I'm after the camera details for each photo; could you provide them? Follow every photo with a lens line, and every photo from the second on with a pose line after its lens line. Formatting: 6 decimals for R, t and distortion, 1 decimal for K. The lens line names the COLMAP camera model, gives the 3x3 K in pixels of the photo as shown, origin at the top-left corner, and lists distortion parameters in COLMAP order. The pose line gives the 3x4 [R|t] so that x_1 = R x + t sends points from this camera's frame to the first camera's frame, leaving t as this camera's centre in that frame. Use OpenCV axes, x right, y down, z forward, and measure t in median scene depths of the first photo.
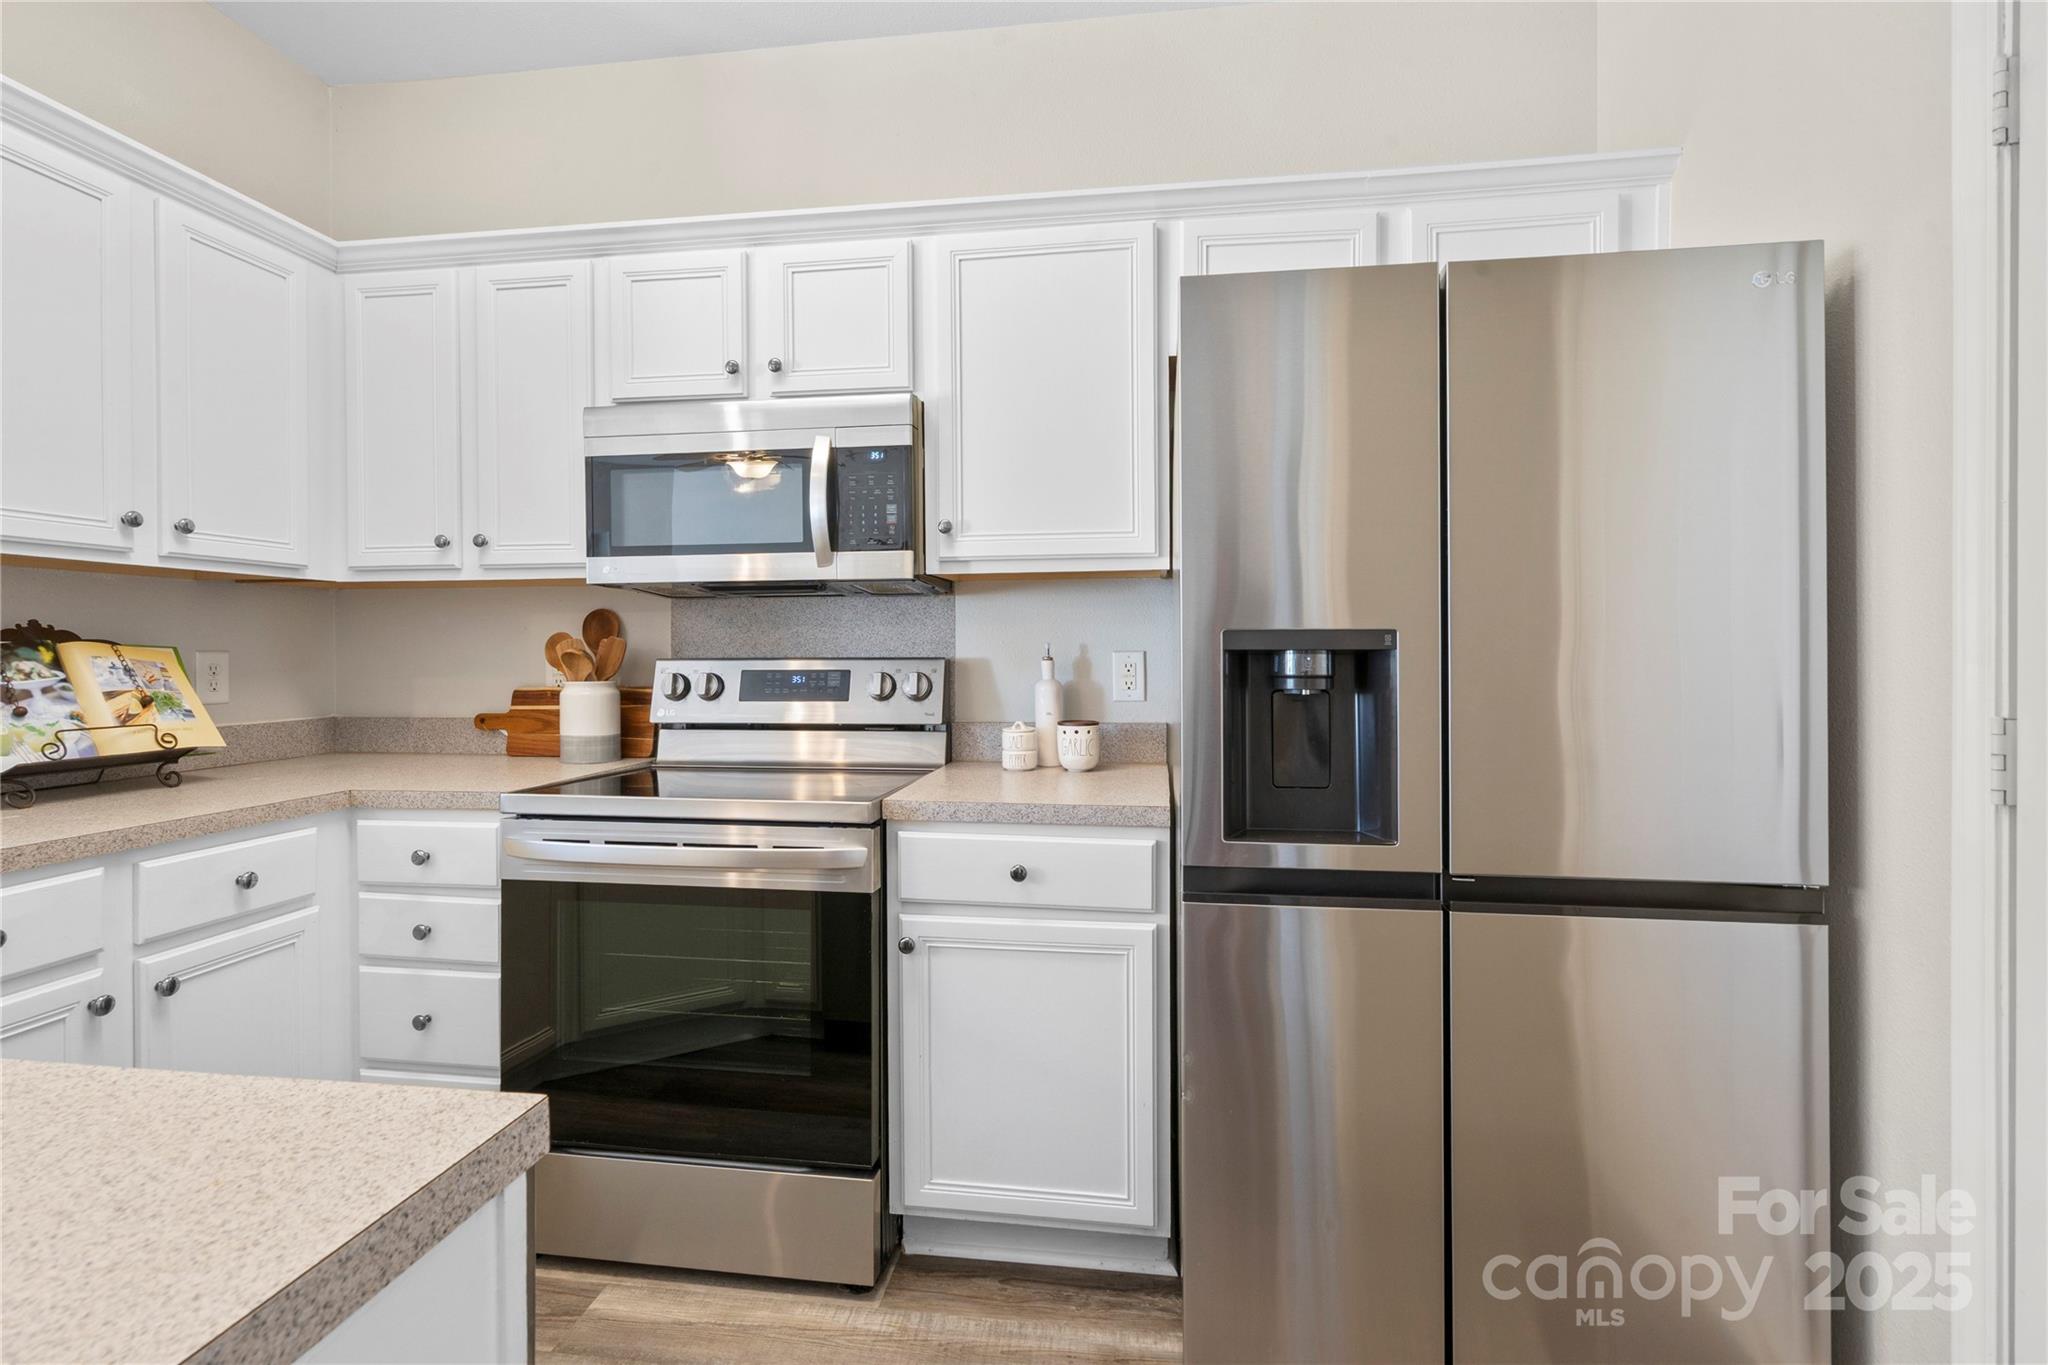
lens RADIAL K [[952.0, 0, 1019.4], [0, 952.0, 652.6], [0, 0, 1]] dist [-0.000005, -0.000055]
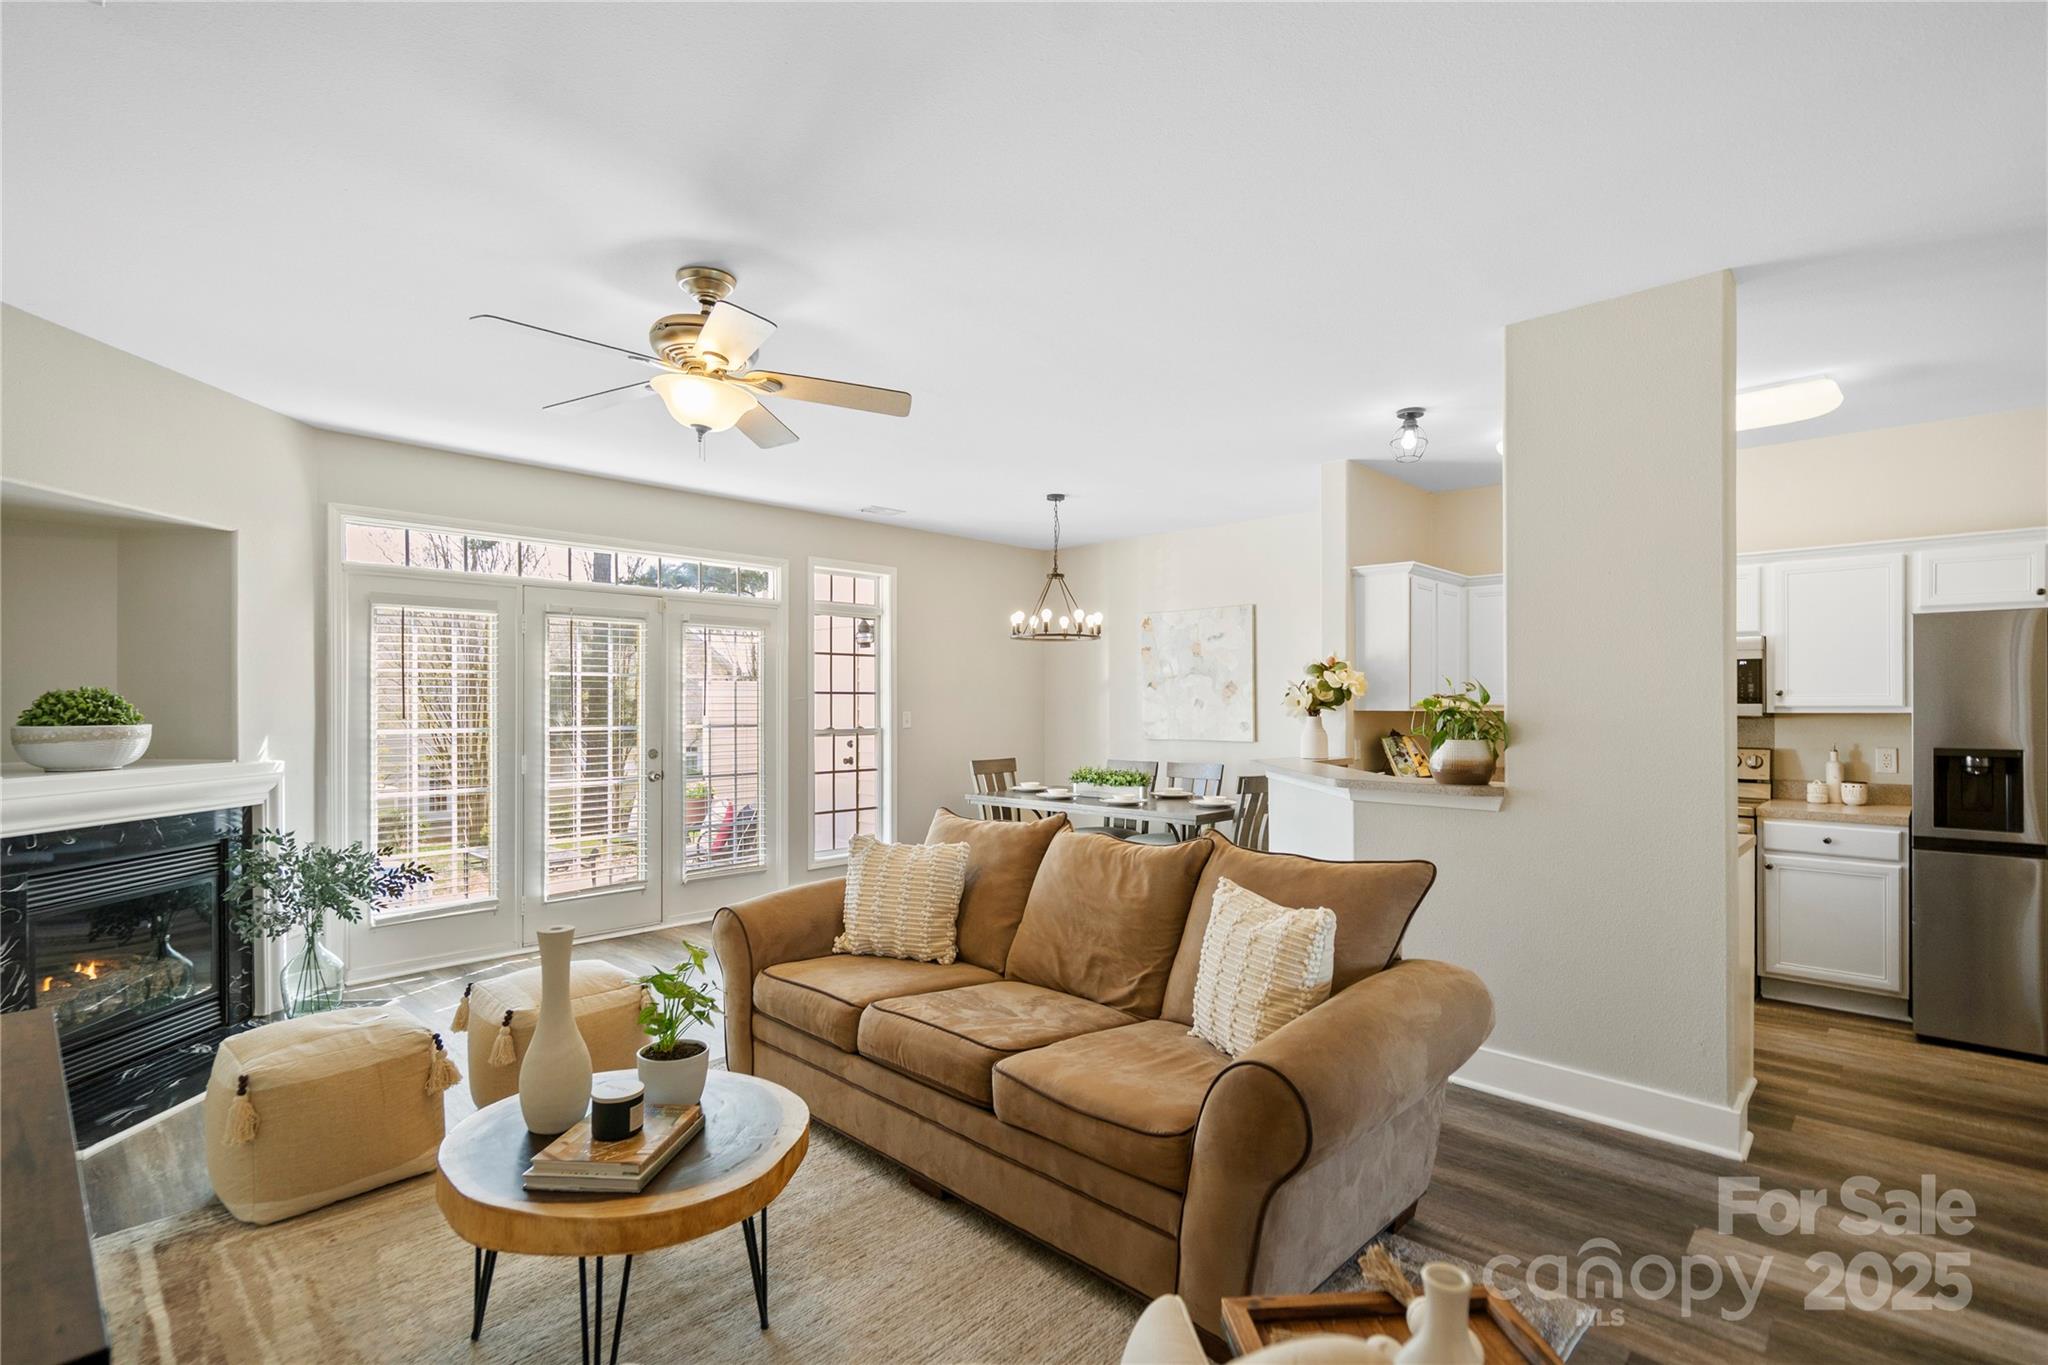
lens RADIAL K [[950.1, 0, 1025.1], [0, 950.1, 714.2], [0, 0, 1]] dist [-0.002108, -0.000695]
pose [[0.812692, 0.005001, -0.582672, -0.220058], [-0.000352, 0.999967, 0.008091, -0.098669], [0.582694, -0.006370, 0.812667, -1.879064]]
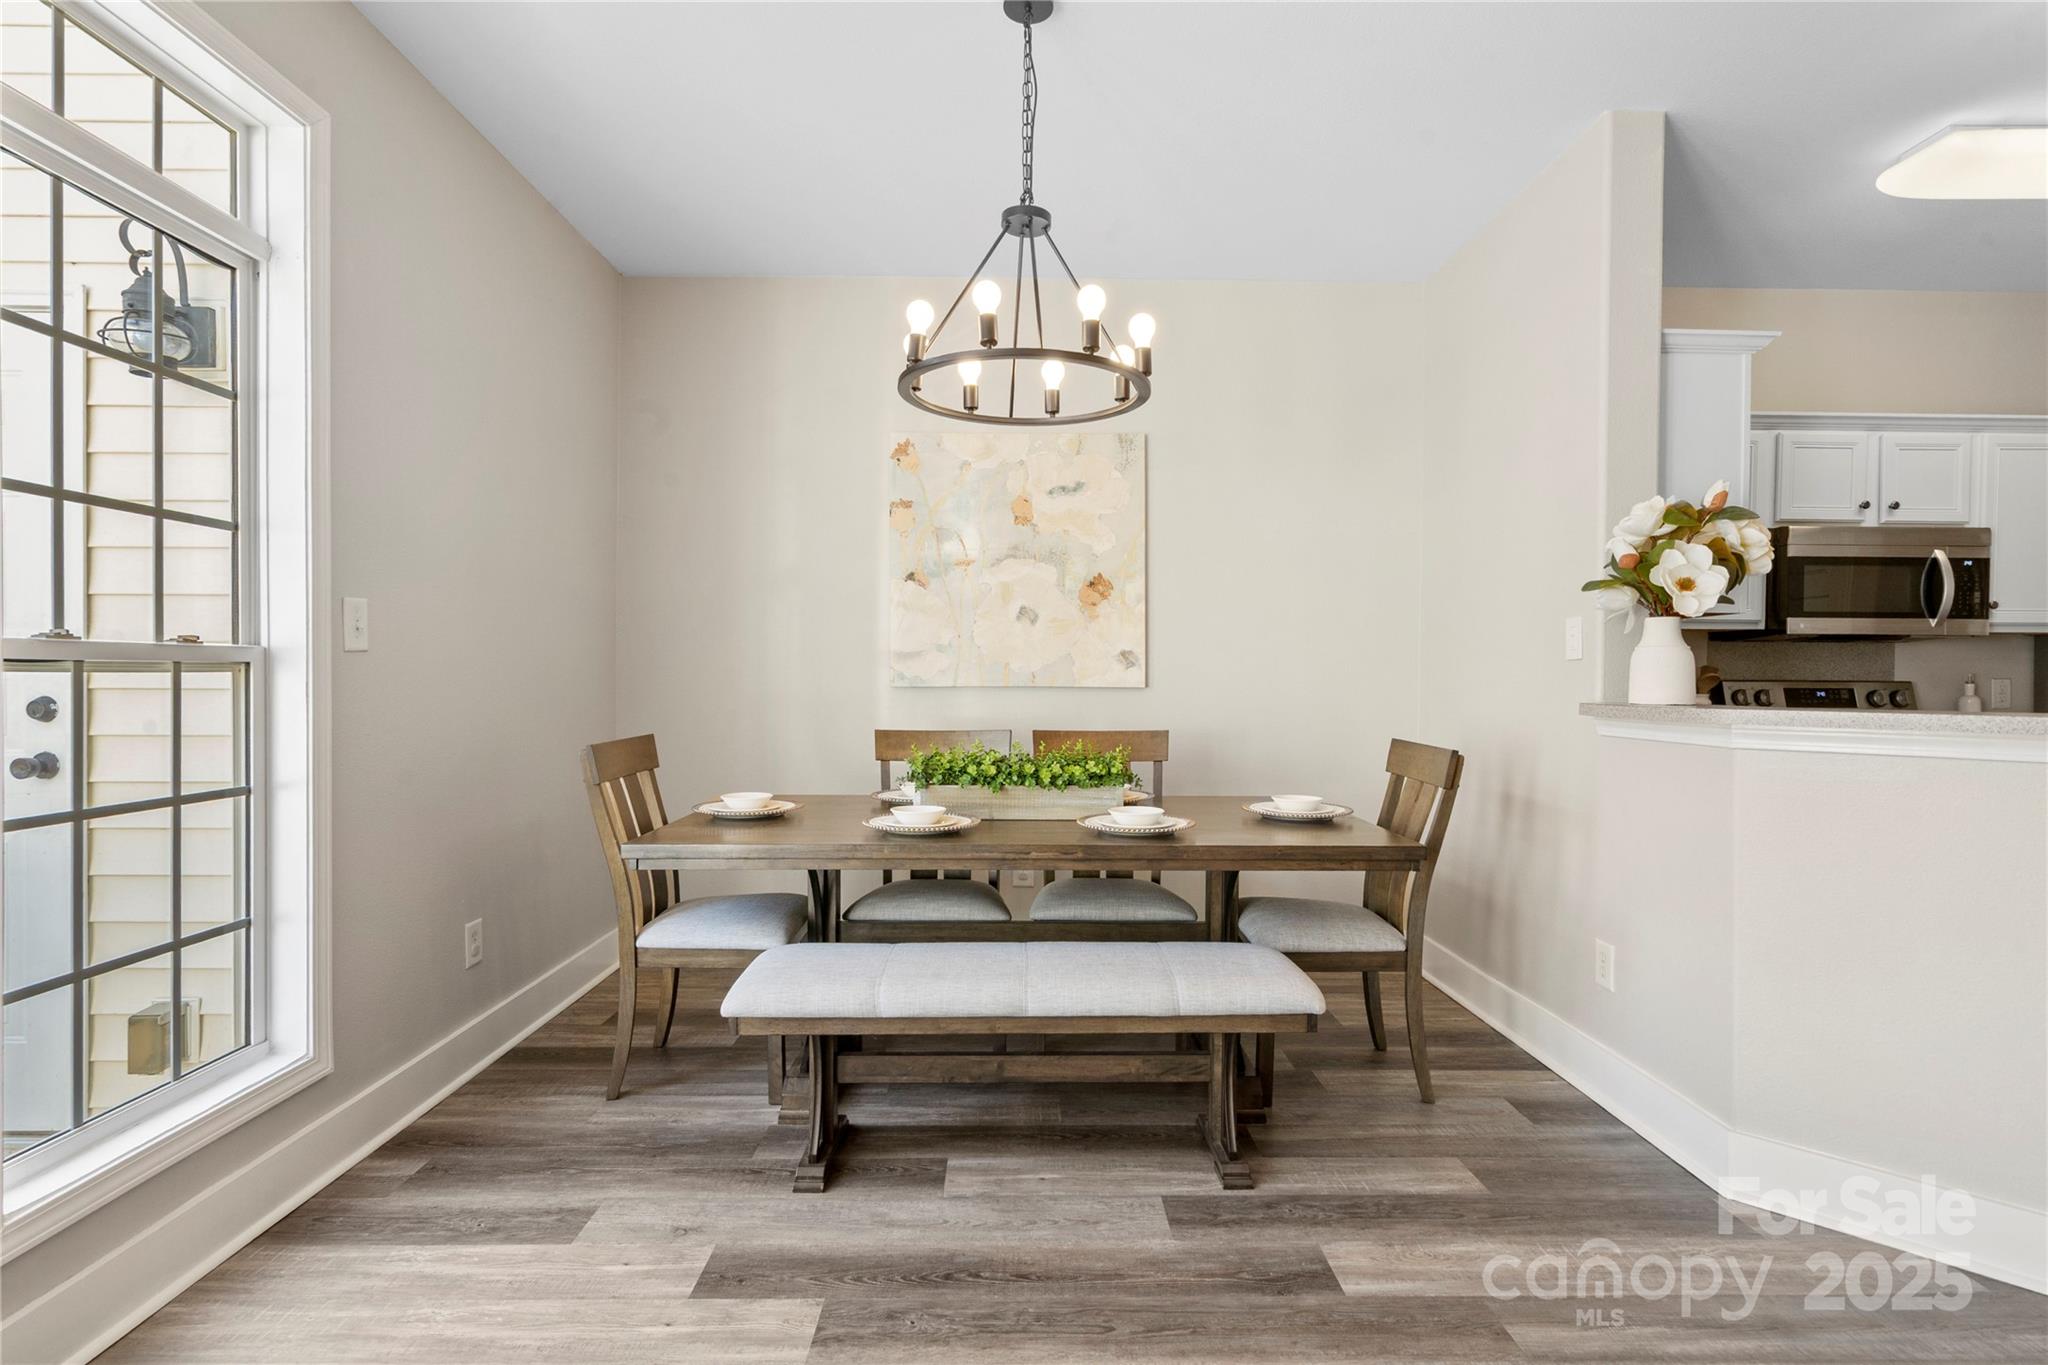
lens RADIAL K [[986.3, 0, 1024.0], [0, 986.3, 682.5], [0, 0, 1]] dist [0.000740, 0.000145]
pose [[0.987385, 0.005700, 0.158238, -2.093026], [-0.006902, 0.999951, 0.007048, 0.007446], [-0.158190, -0.008051, 0.987376, -0.482484]]
